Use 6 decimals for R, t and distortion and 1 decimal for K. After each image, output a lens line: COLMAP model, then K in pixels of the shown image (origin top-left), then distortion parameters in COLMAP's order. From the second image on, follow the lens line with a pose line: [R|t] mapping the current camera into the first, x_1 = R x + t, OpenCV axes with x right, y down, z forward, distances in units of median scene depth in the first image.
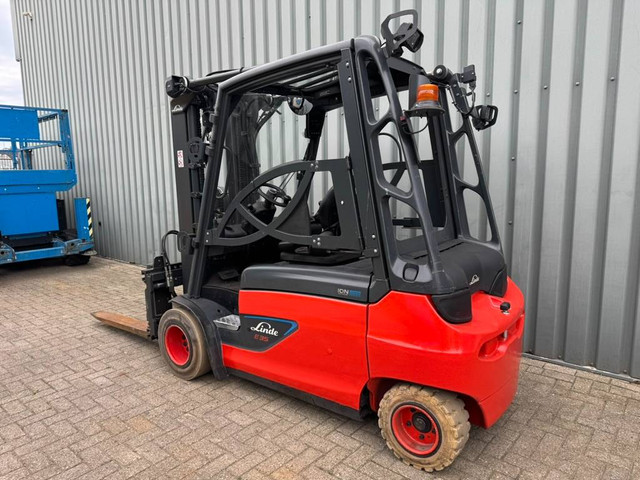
lens RADIAL K [[450.0, 0, 318.2], [0, 450.0, 237.2], [0, 0, 1]] dist [0.015011, -0.019880]
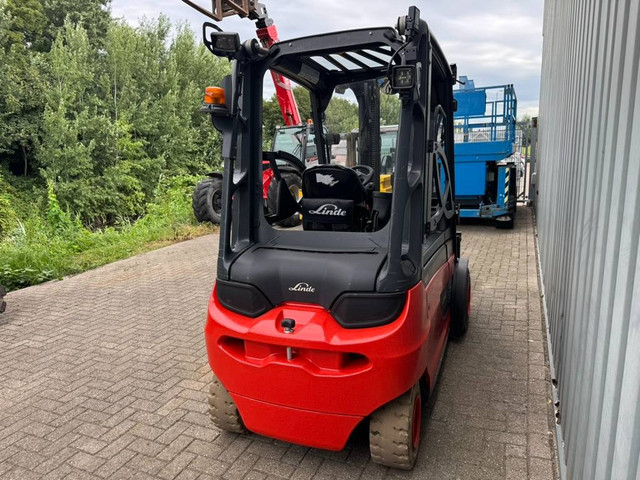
lens RADIAL K [[450.0, 0, 324.1], [0, 450.0, 241.0], [0, 0, 1]] dist [0.015011, -0.019880]
pose [[0.301335, 0.189761, -0.934445, 0.989938], [-0.102211, 0.980779, 0.166210, -0.124721], [0.948024, 0.045426, 0.314939, 0.643660]]
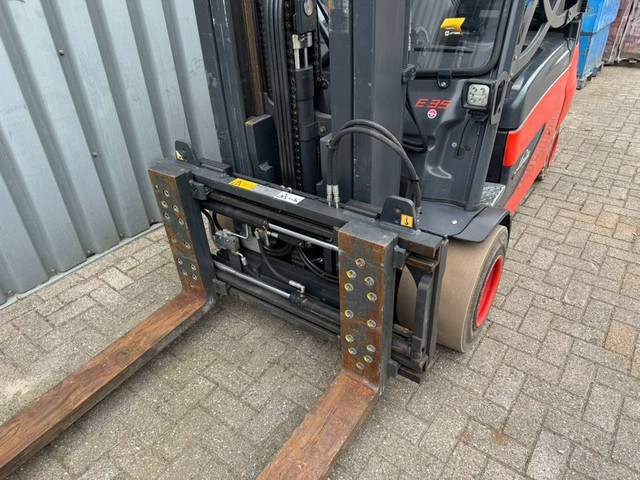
lens RADIAL K [[450.0, 0, 318.4], [0, 450.0, 244.3], [0, 0, 1]] dist [0.015011, -0.019880]
pose [[-0.066268, -0.533038, 0.843492, -0.810420], [0.178023, 0.825471, 0.535635, -0.155867], [-0.981792, 0.185657, 0.040191, 1.296932]]
